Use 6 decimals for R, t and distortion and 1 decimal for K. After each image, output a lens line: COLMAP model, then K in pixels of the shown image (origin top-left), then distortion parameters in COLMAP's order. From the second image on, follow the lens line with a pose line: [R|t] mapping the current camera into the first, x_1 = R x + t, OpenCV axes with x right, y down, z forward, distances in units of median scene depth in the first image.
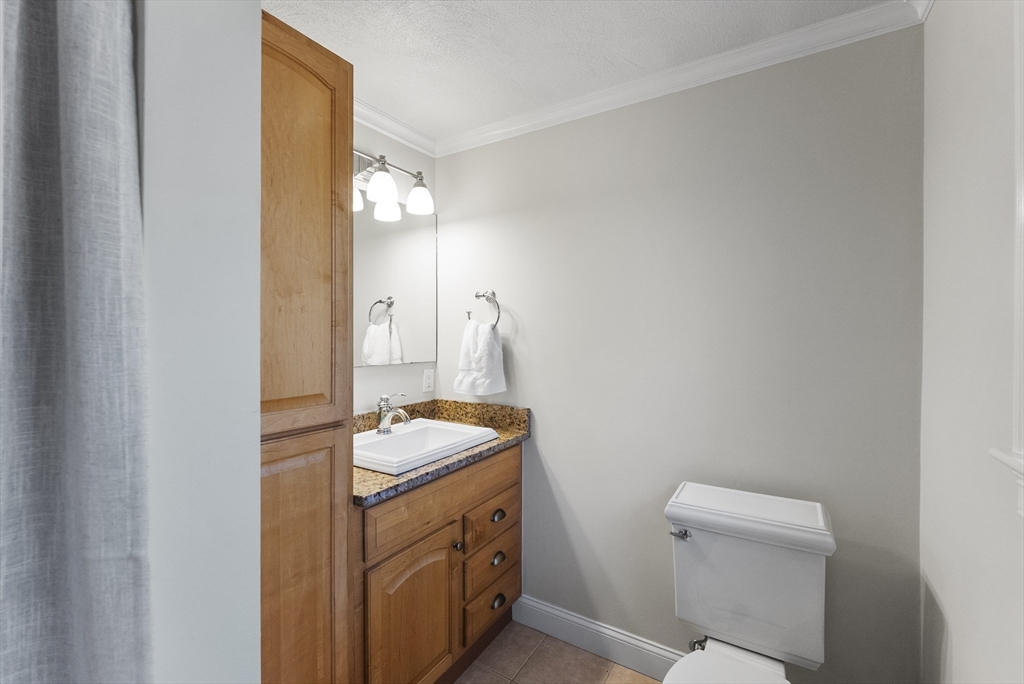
lens RADIAL K [[442.2, 0, 511.8], [0, 442.2, 340.3], [0, 0, 1]] dist [0.001984, 0.000026]
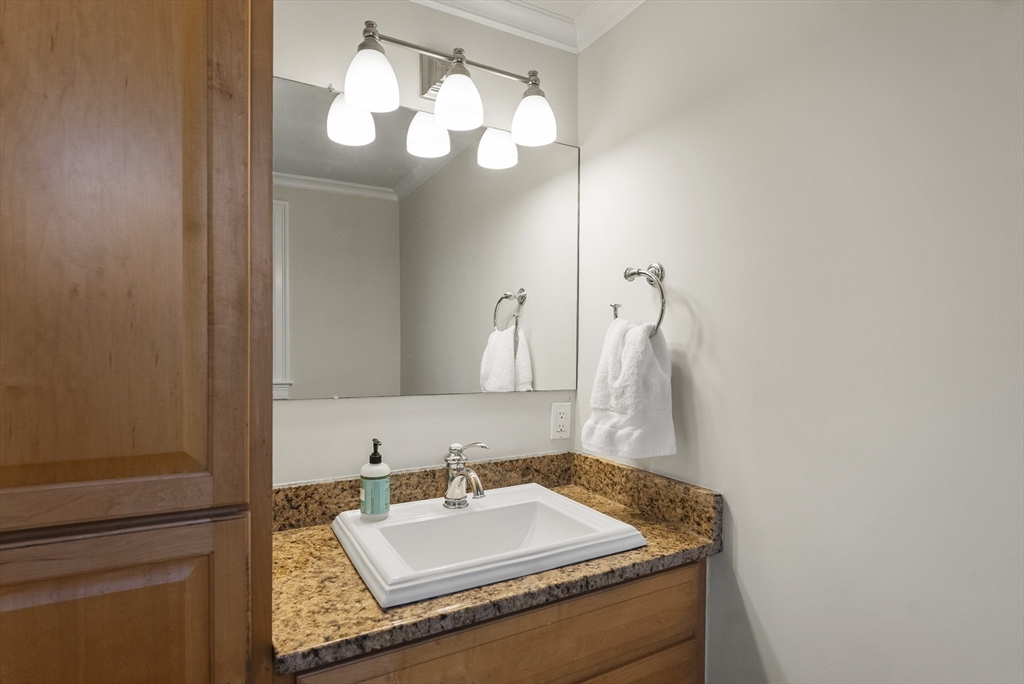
lens RADIAL K [[530.3, 0, 514.3], [0, 530.3, 360.9], [0, 0, 1]] dist [-0.001304, -0.000310]
pose [[0.875047, 0.016856, -0.483744, 0.122355], [-0.012441, 0.999847, 0.012334, -0.000117], [0.483878, -0.004774, 0.875122, 0.368325]]
